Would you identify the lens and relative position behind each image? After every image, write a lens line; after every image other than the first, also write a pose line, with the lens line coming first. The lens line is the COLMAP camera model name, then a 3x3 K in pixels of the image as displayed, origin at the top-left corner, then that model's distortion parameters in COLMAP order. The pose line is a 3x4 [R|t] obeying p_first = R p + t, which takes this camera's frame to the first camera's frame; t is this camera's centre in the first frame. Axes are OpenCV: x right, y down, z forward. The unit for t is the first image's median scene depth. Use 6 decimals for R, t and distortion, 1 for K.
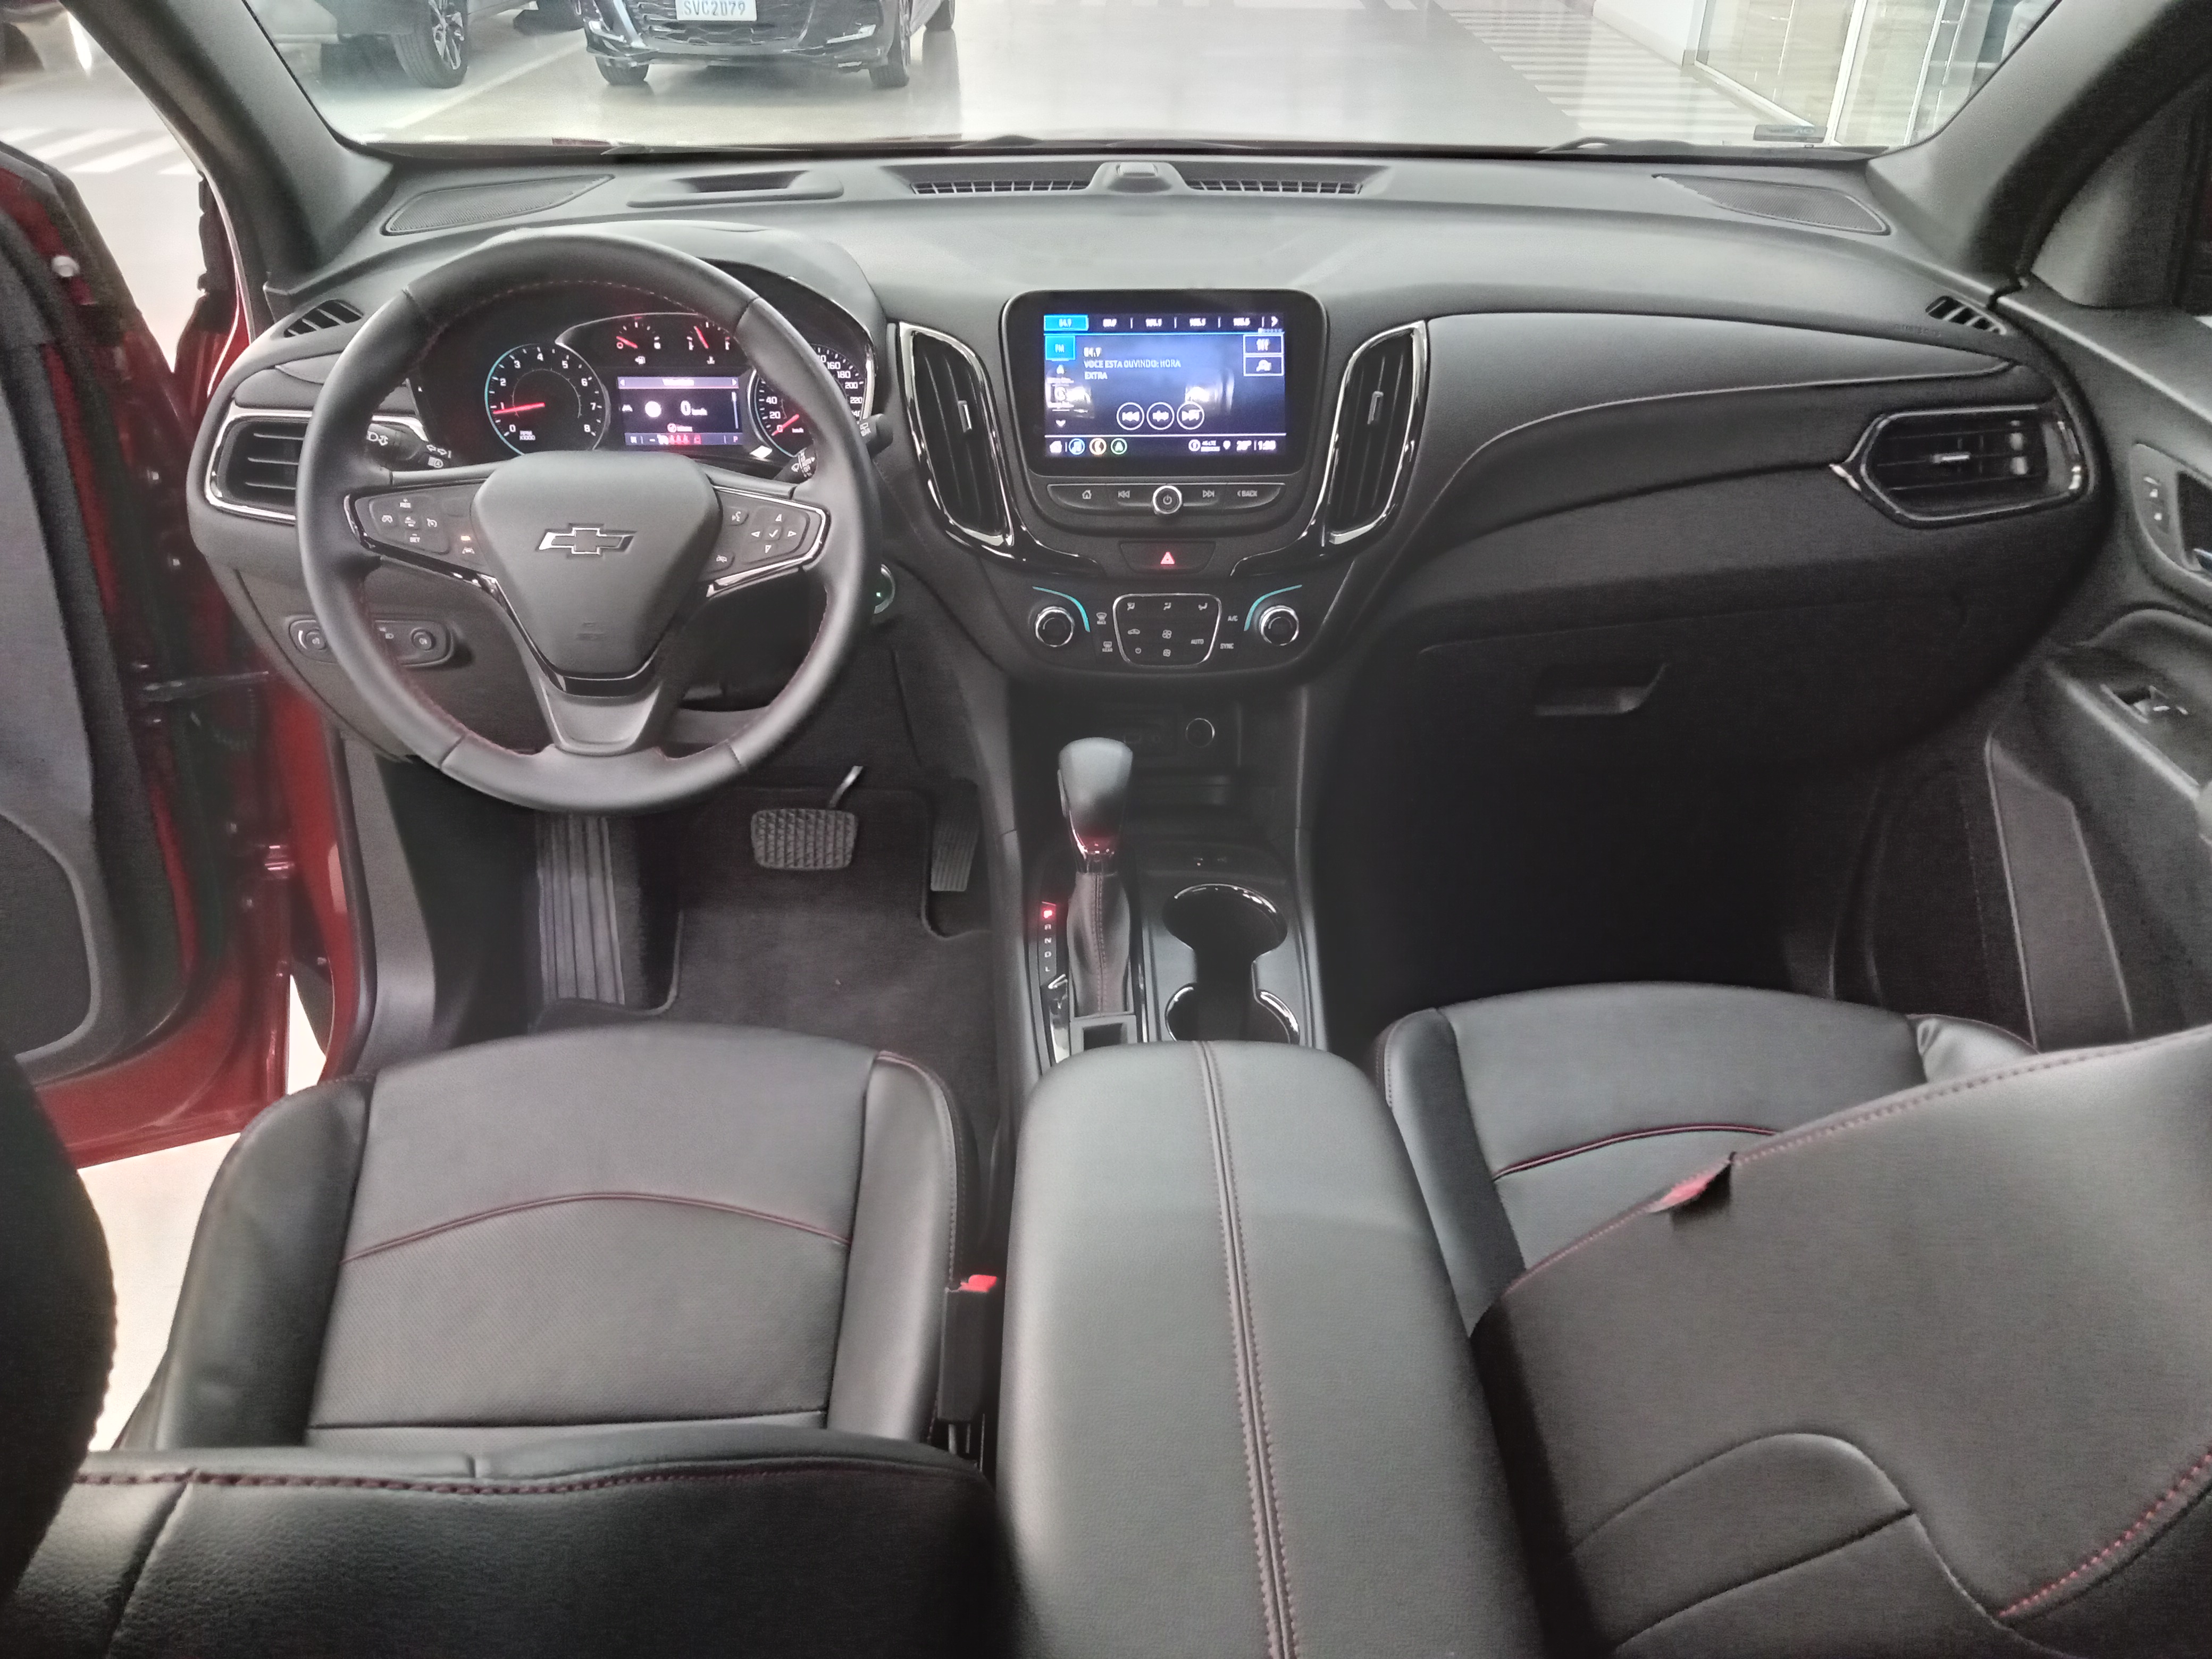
lens RADIAL K [[1623.2, 0, 1106.0], [0, 1623.2, 829.5], [0, 0, 1]] dist [0.044516, -0.025336]
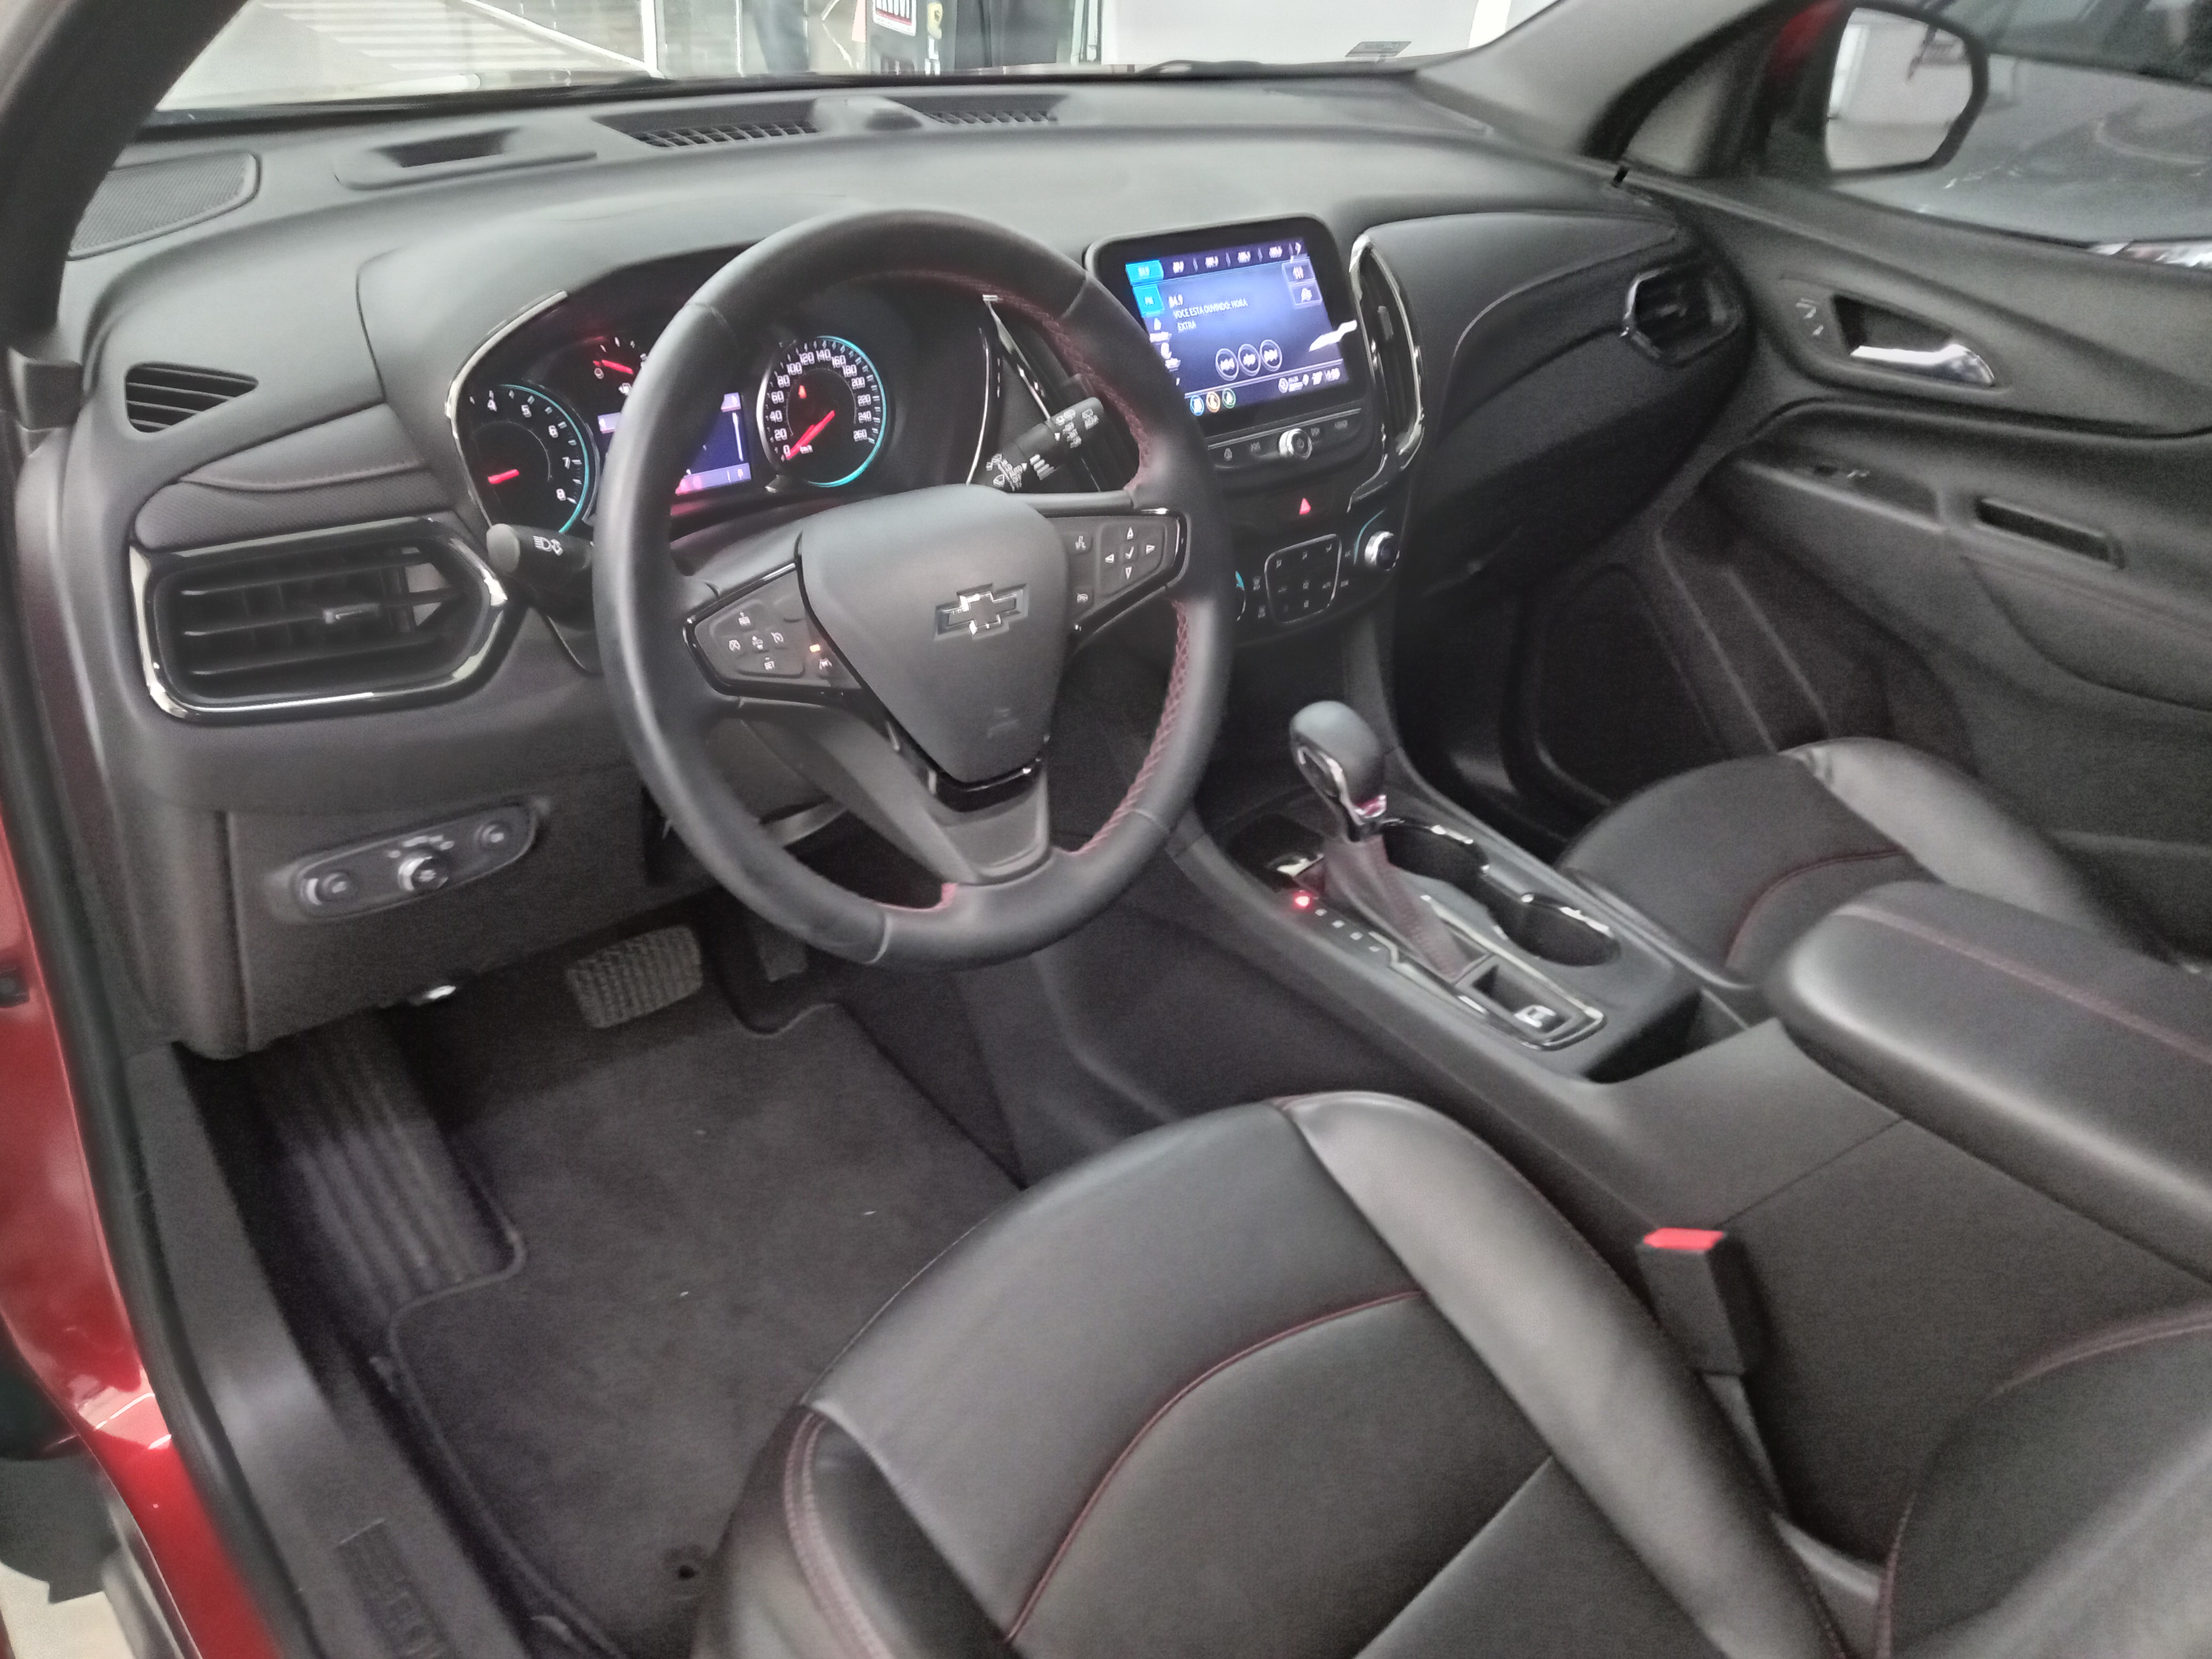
lens RADIAL K [[1637.1, 0, 1106.0], [0, 1637.1, 829.5], [0, 0, 1]] dist [0.064104, -0.120112]
pose [[0.756353, -0.302331, 0.580109, -0.656701], [0.284493, 0.950563, 0.124473, -0.137386], [-0.589062, 0.070891, 0.804972, 0.303217]]
